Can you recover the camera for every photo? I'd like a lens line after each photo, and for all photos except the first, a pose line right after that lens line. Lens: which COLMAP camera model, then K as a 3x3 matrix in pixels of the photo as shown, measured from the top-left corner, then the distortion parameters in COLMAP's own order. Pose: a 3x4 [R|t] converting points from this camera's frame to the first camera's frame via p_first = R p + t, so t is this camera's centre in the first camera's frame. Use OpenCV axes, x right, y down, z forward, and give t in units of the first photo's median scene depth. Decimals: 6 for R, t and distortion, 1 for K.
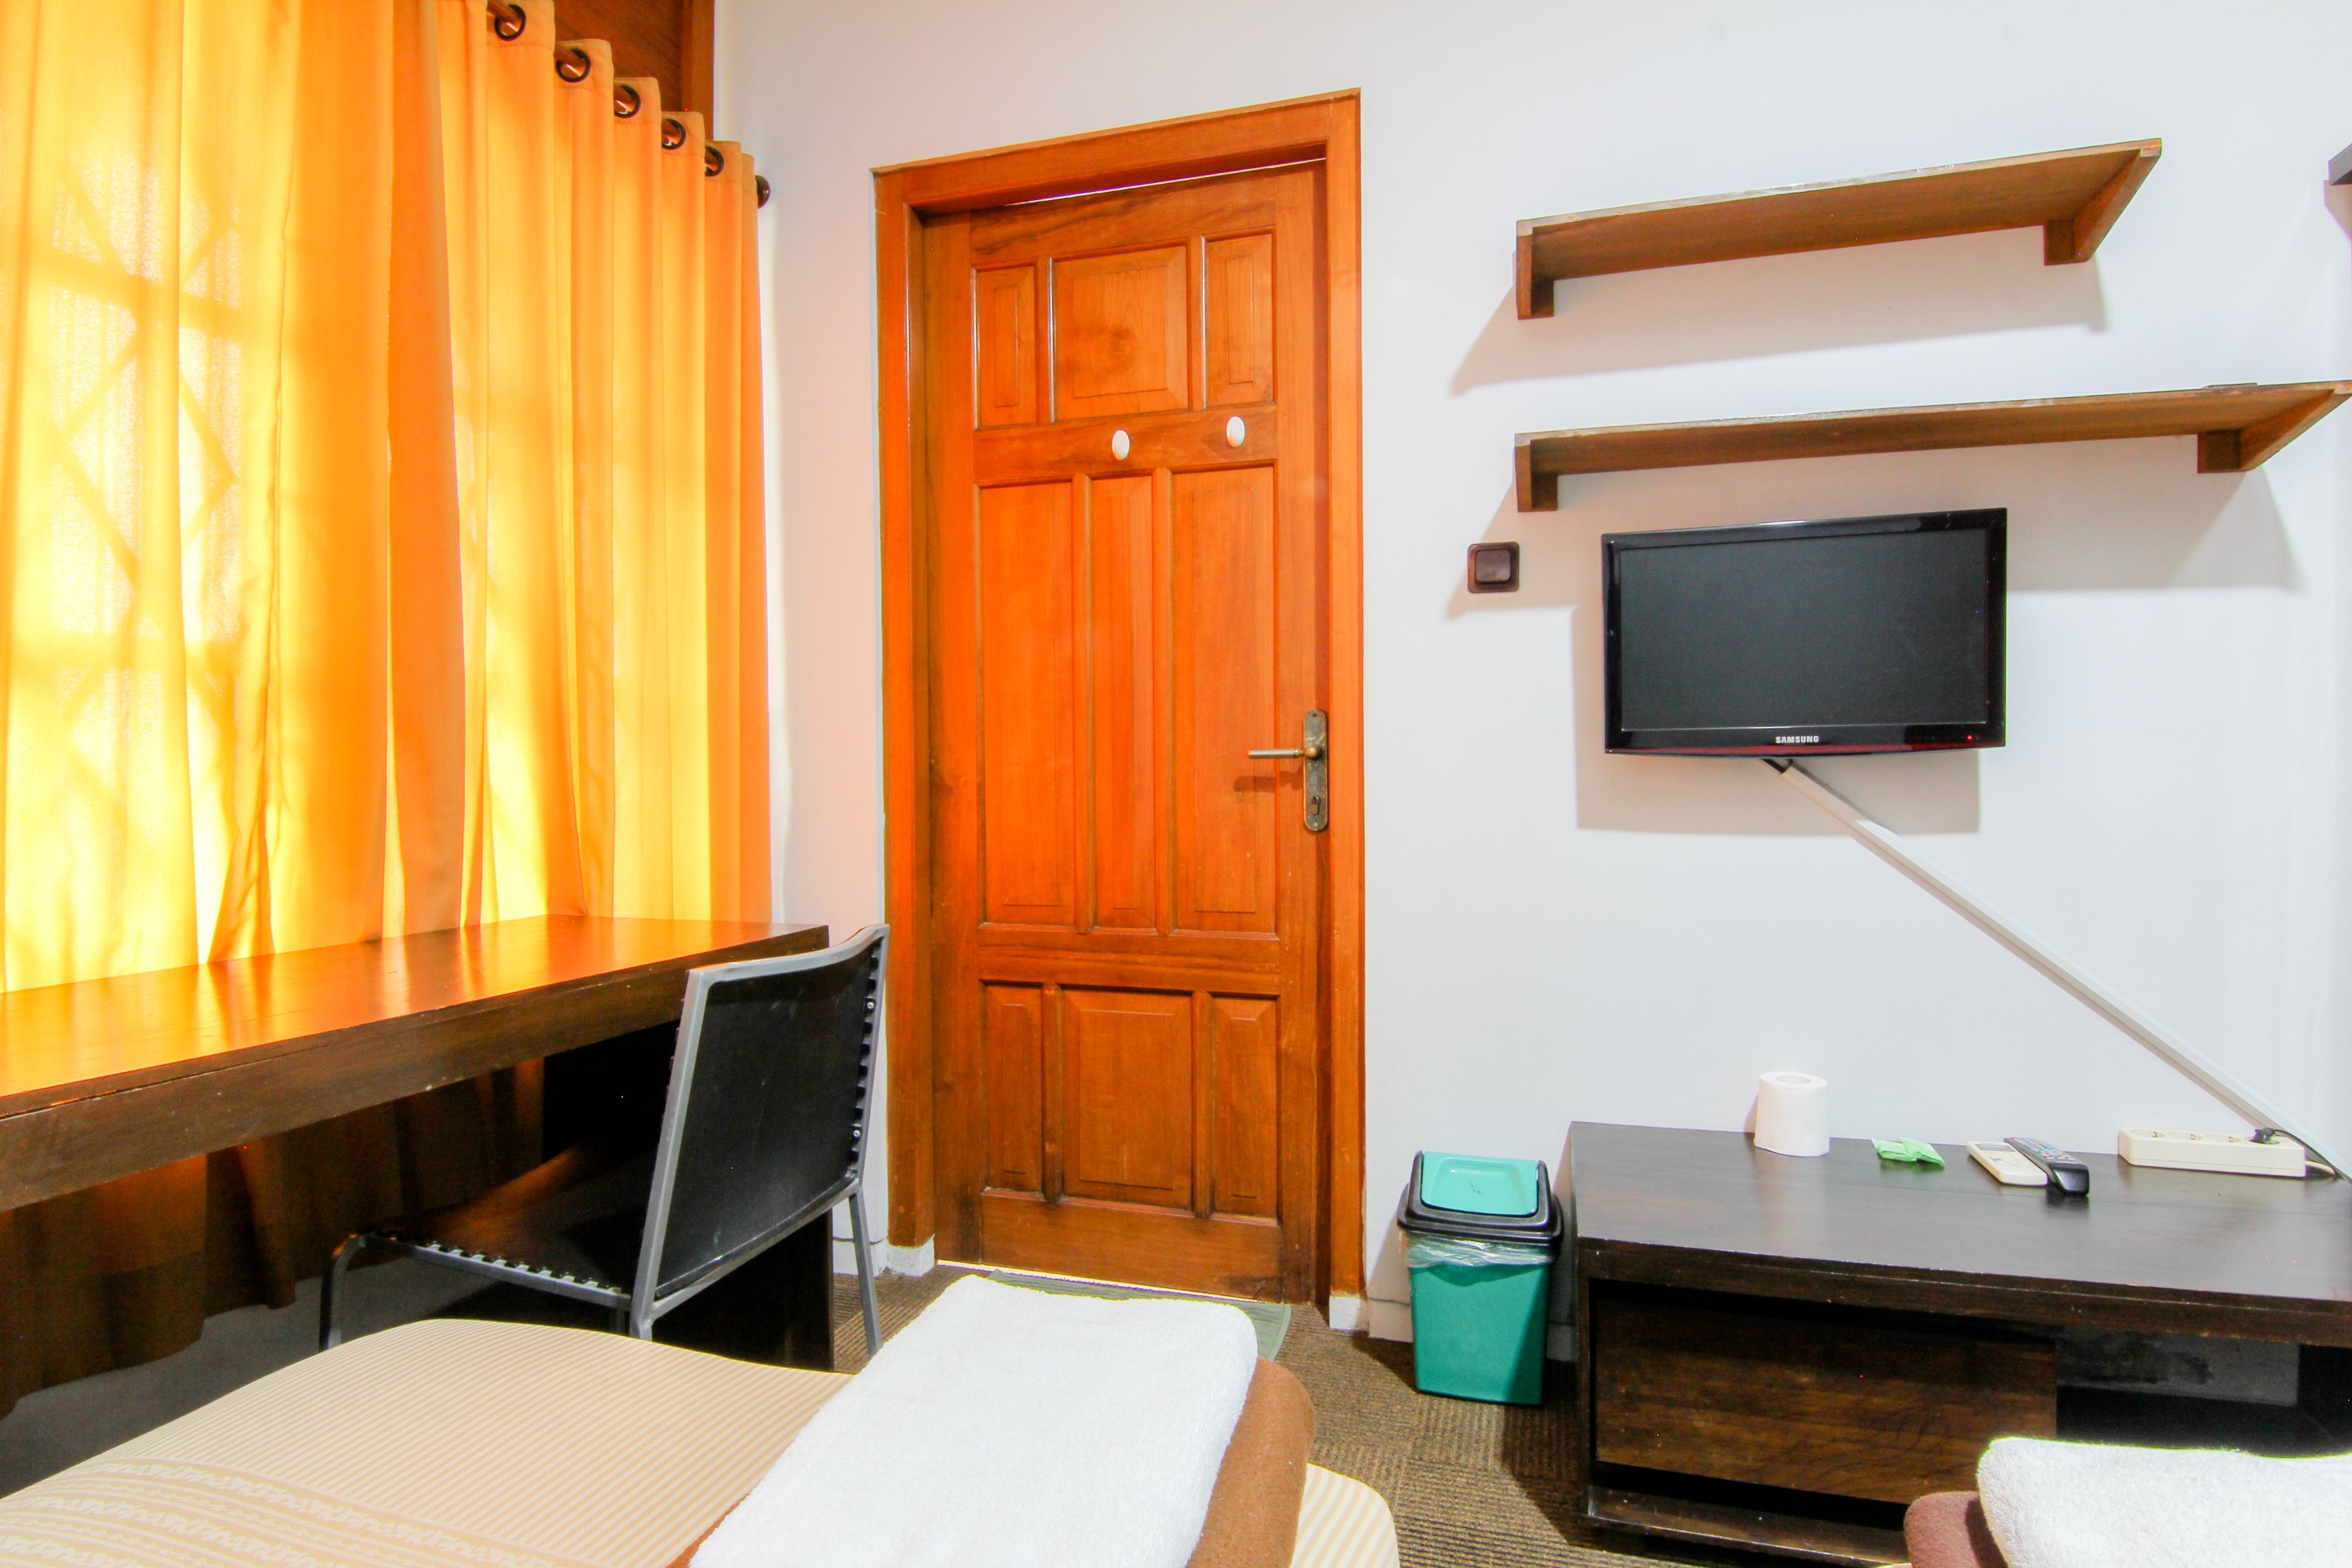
lens RADIAL K [[1194.2, 0, 1184.1], [0, 1194.2, 779.5], [0, 0, 1]] dist [-0.004934, -0.012722]
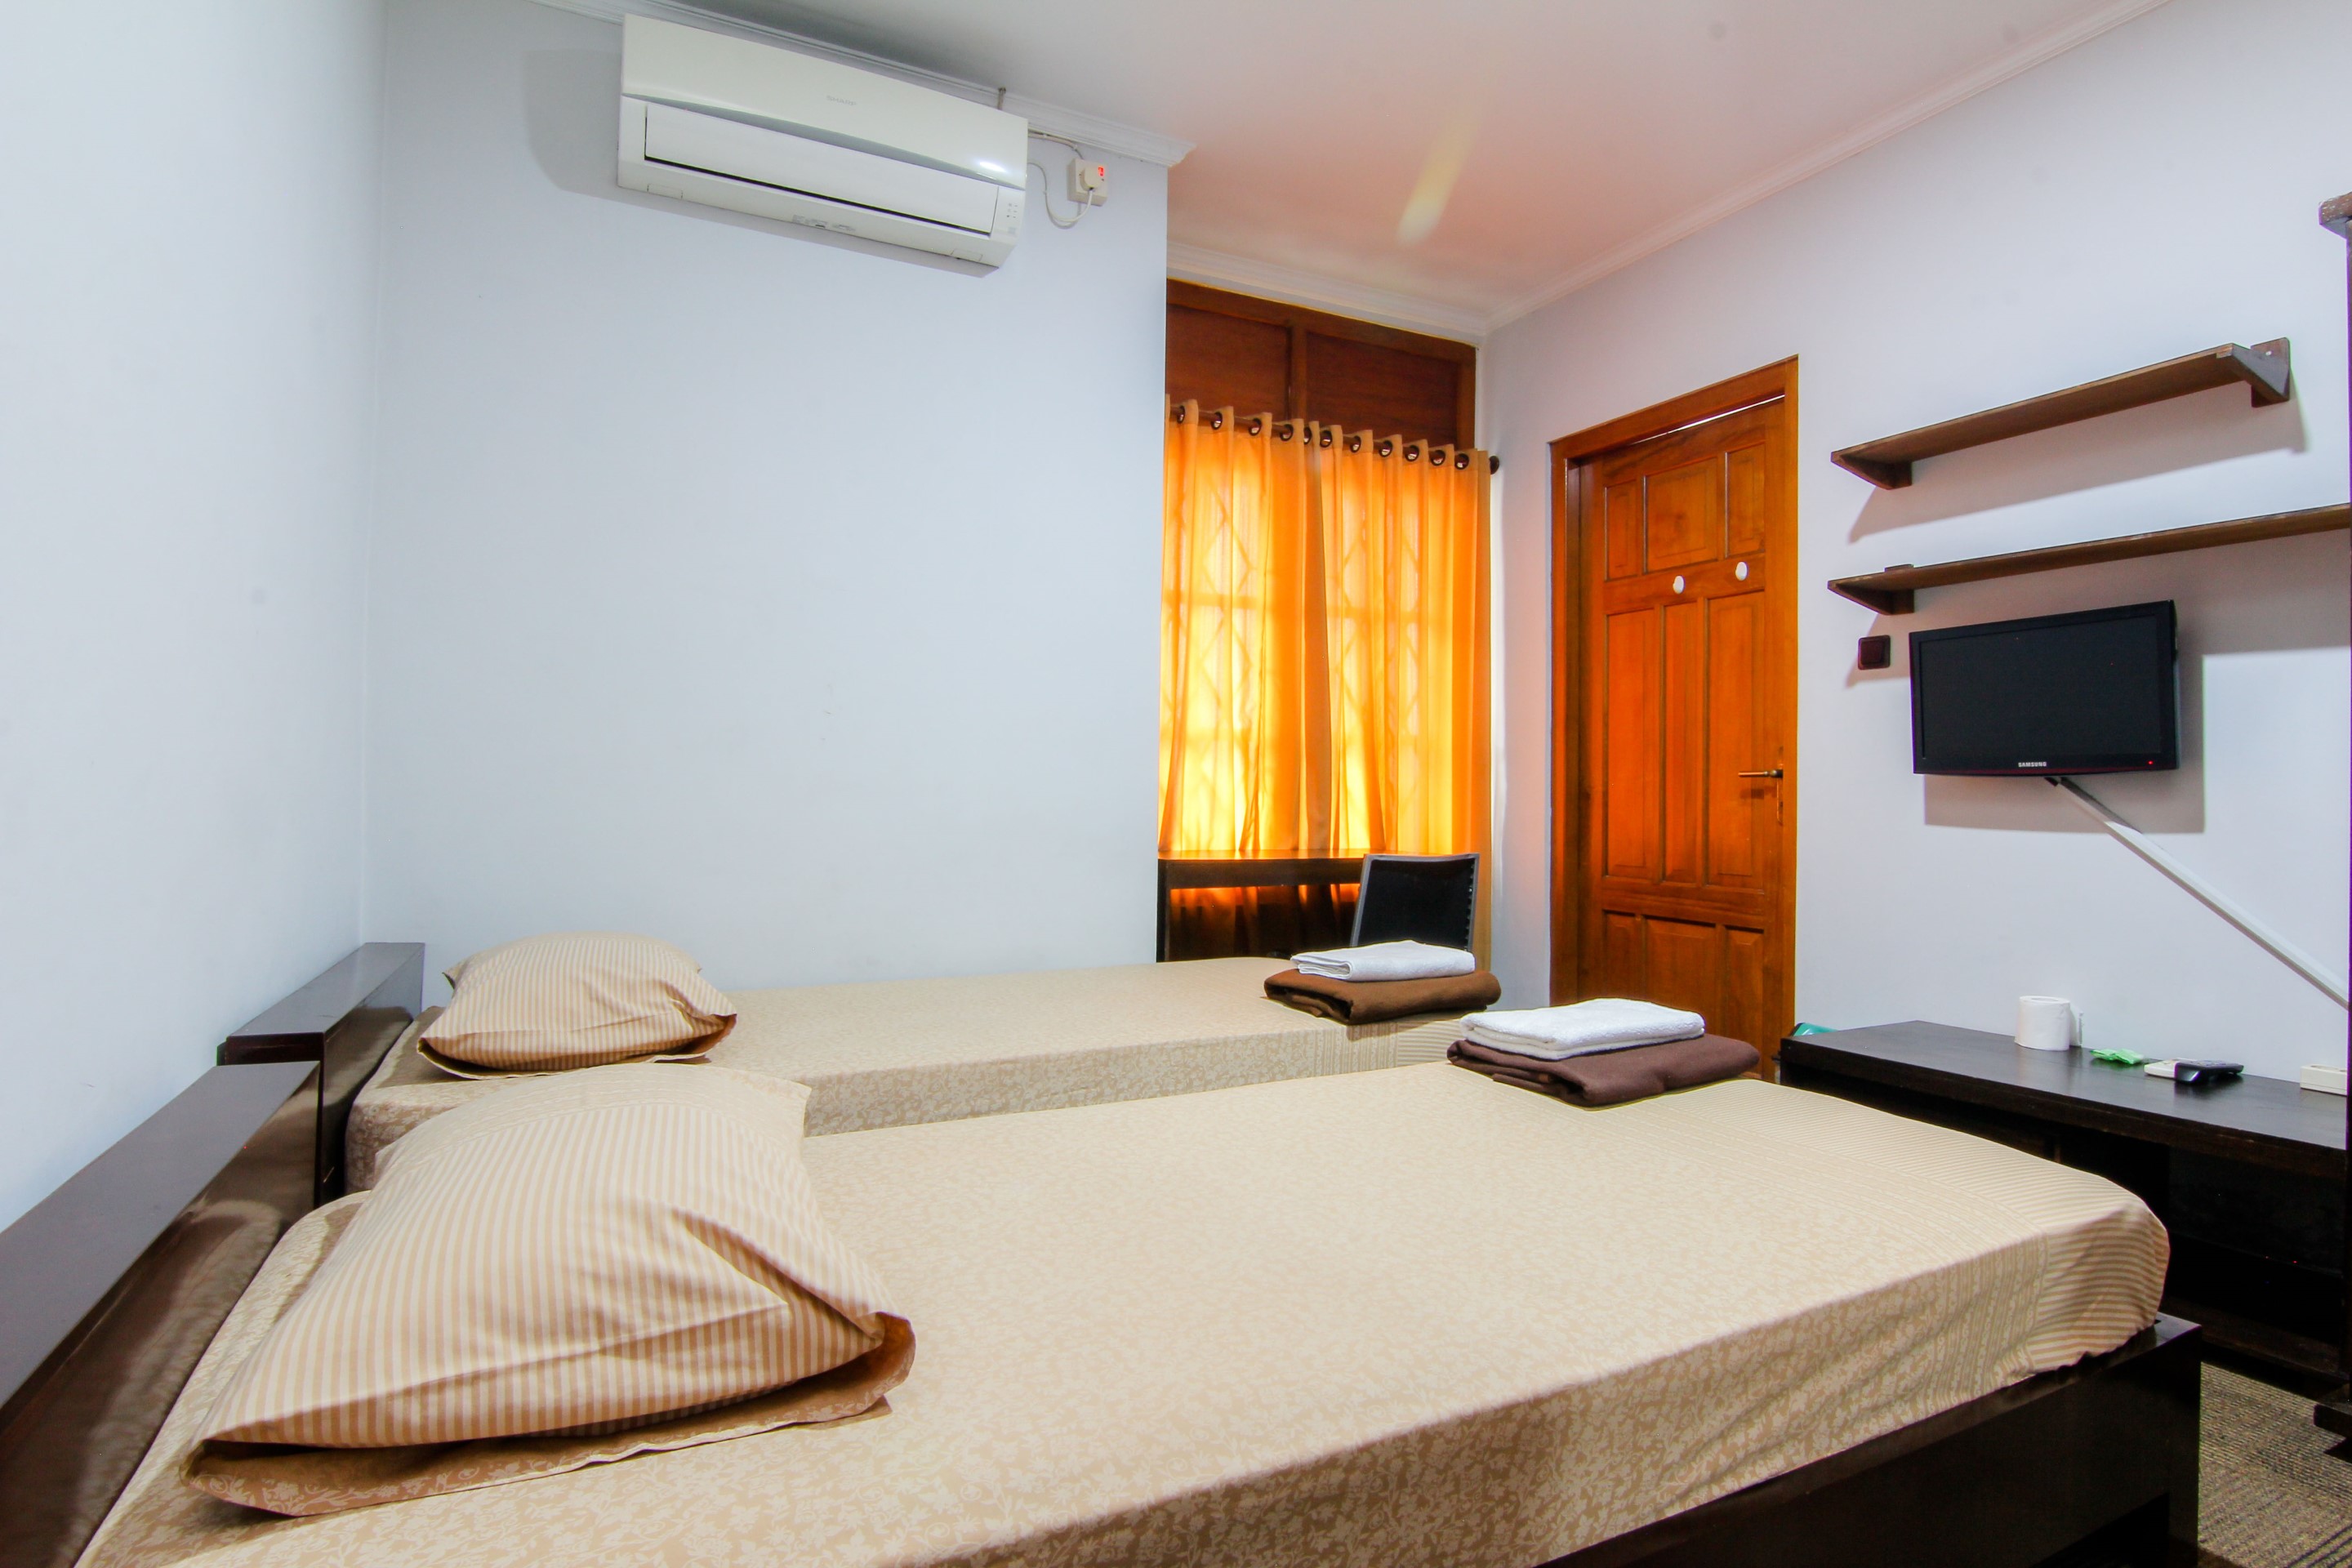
lens RADIAL K [[1194.2, 0, 1184.1], [0, 1194.2, 779.5], [0, 0, 1]] dist [-0.004934, -0.012722]
pose [[0.685035, 0.006601, -0.728481, 0.721127], [-0.022936, 0.999659, -0.012510, 0.022808], [0.728149, 0.025279, 0.684952, -0.644206]]
